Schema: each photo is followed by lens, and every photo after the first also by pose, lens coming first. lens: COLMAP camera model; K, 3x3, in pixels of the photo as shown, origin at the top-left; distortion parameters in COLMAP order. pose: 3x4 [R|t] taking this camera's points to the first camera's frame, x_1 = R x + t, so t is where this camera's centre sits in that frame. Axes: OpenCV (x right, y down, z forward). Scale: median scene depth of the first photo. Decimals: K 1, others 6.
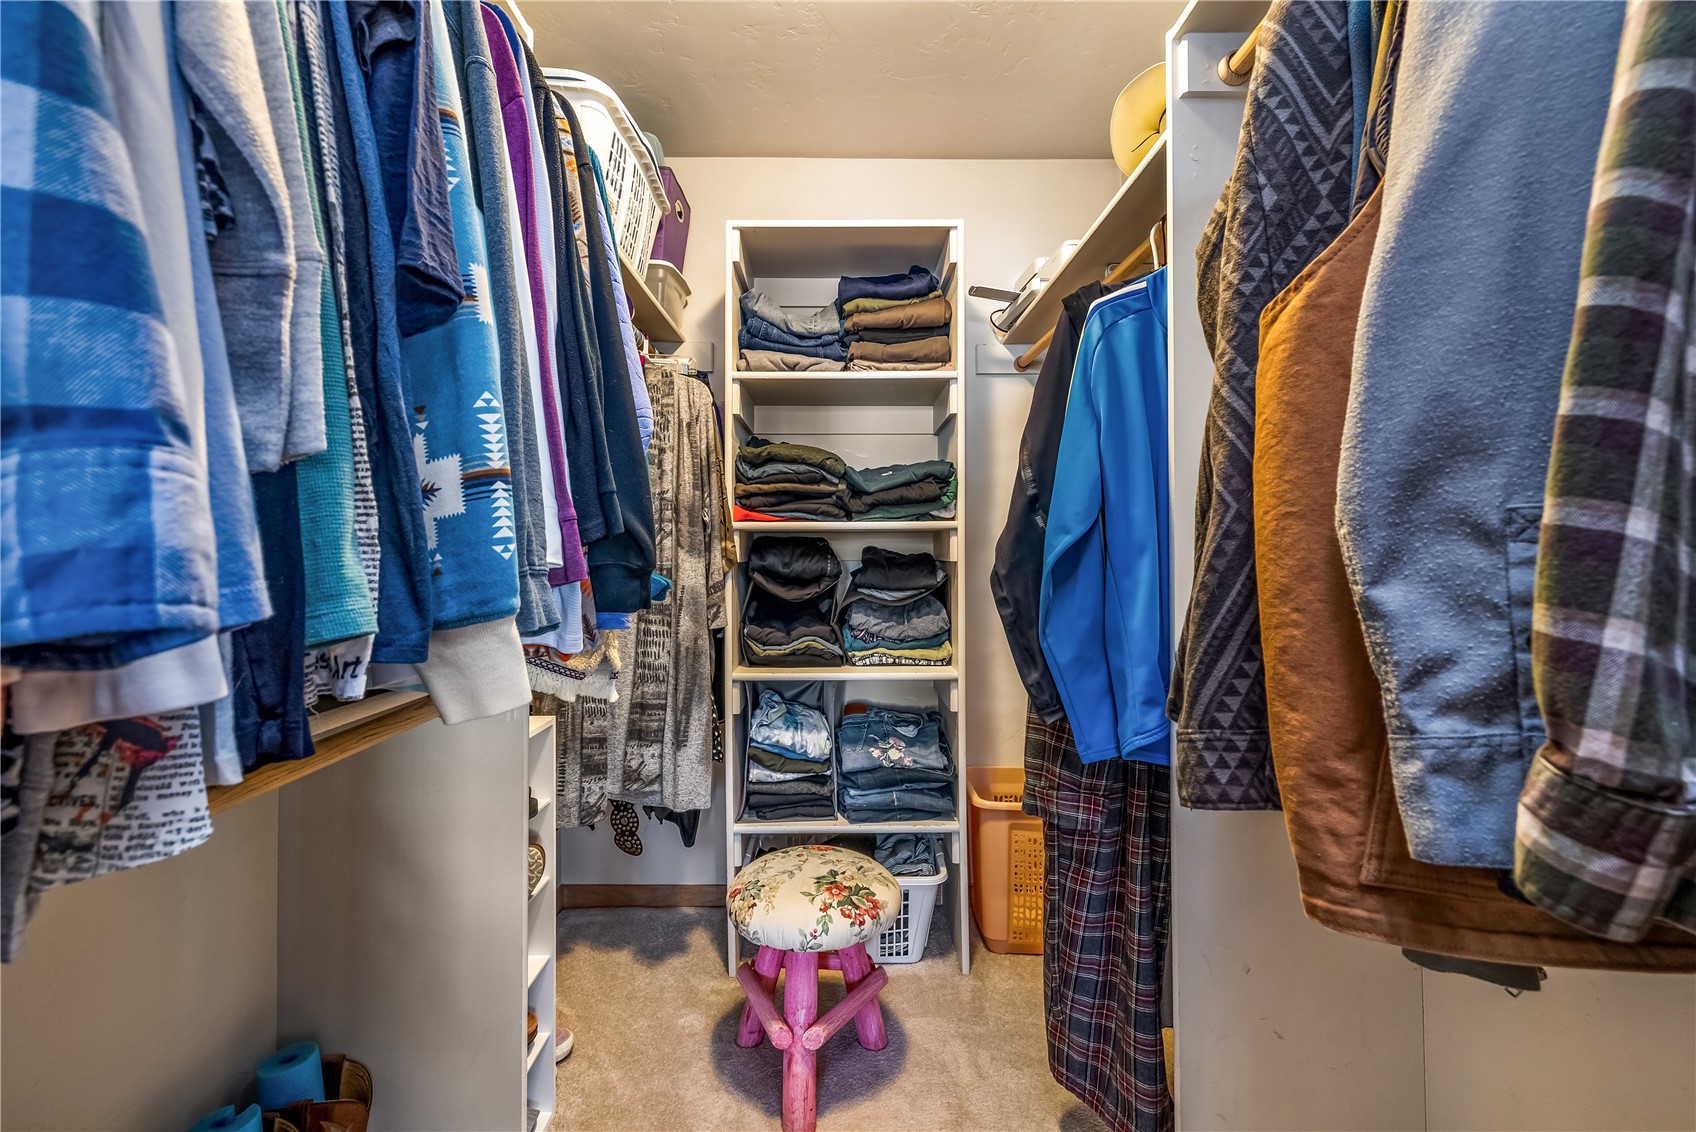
lens RADIAL K [[764.4, 0, 845.3], [0, 764.4, 557.4], [0, 0, 1]] dist [-0.001755, 0.000086]
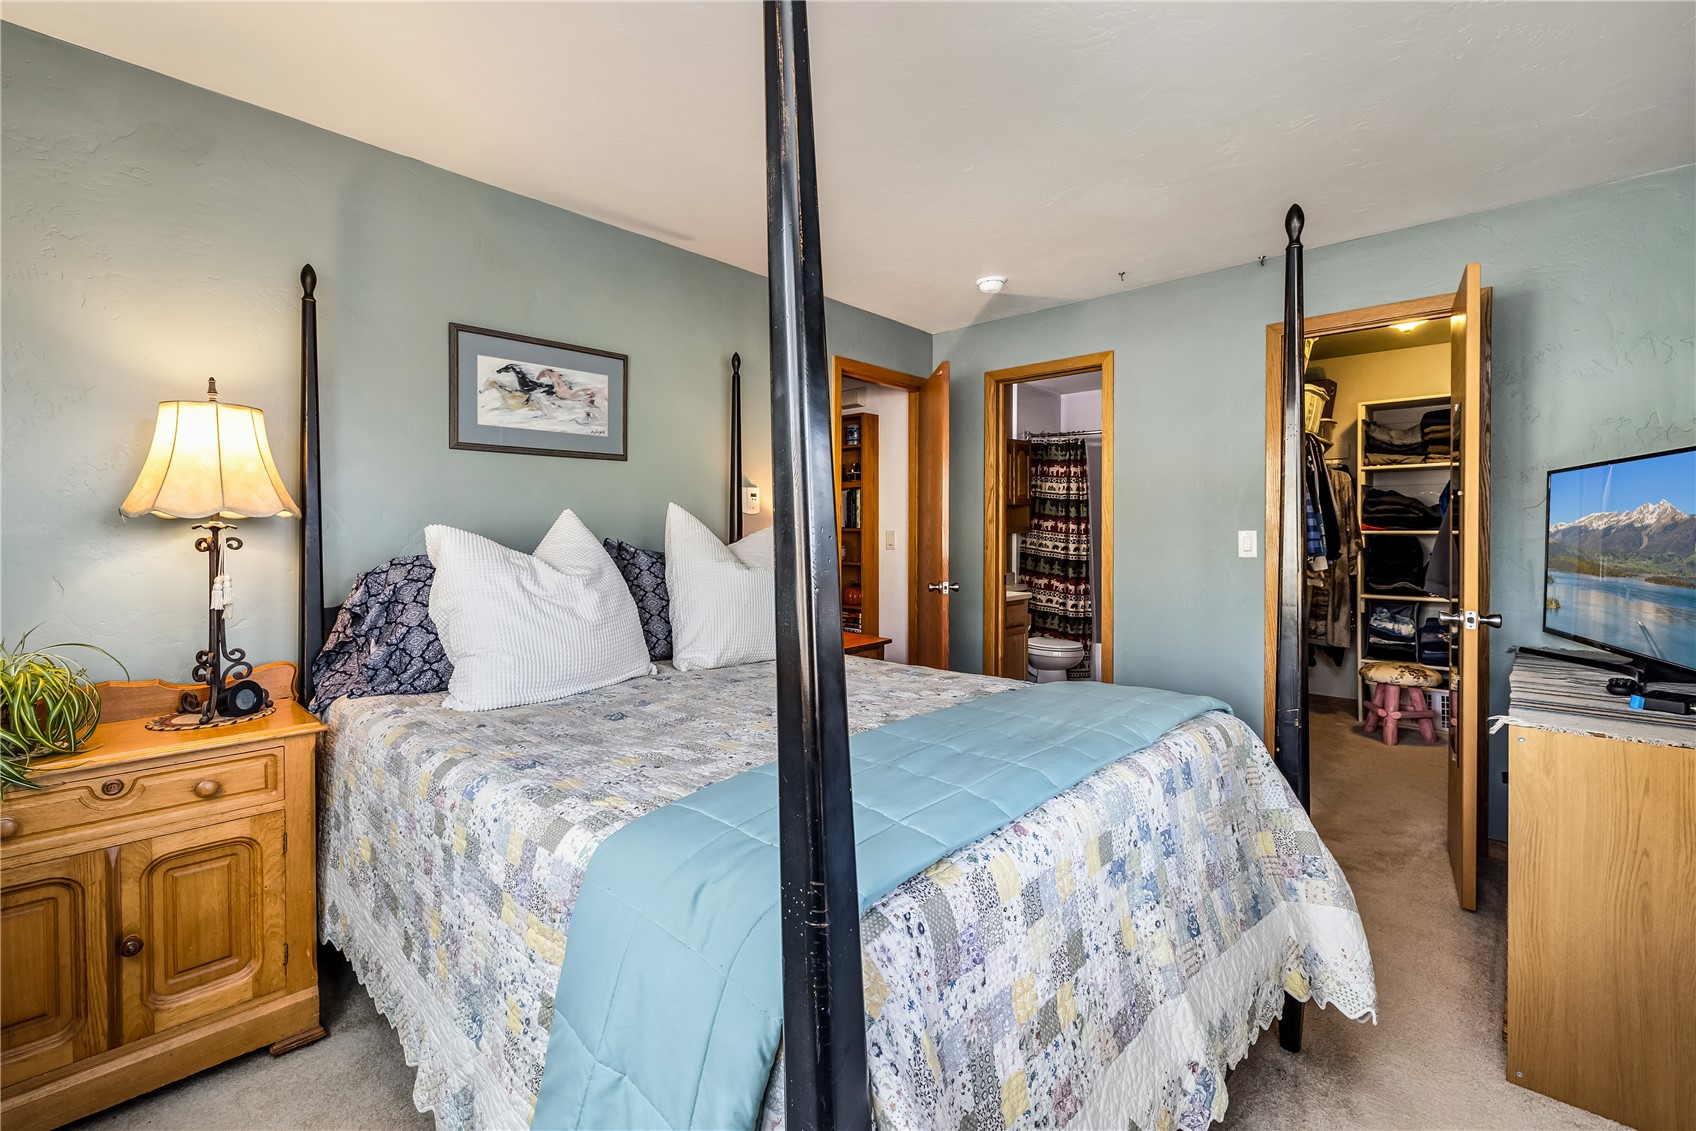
lens RADIAL K [[715.3, 0, 846.3], [0, 715.3, 553.0], [0, 0, 1]] dist [0.001475, -0.000063]
pose [[0.727887, 0.003123, -0.685690, 0.207222], [-0.008963, 0.999948, -0.004959, 0.046140], [0.685639, 0.009755, 0.727876, -1.665226]]
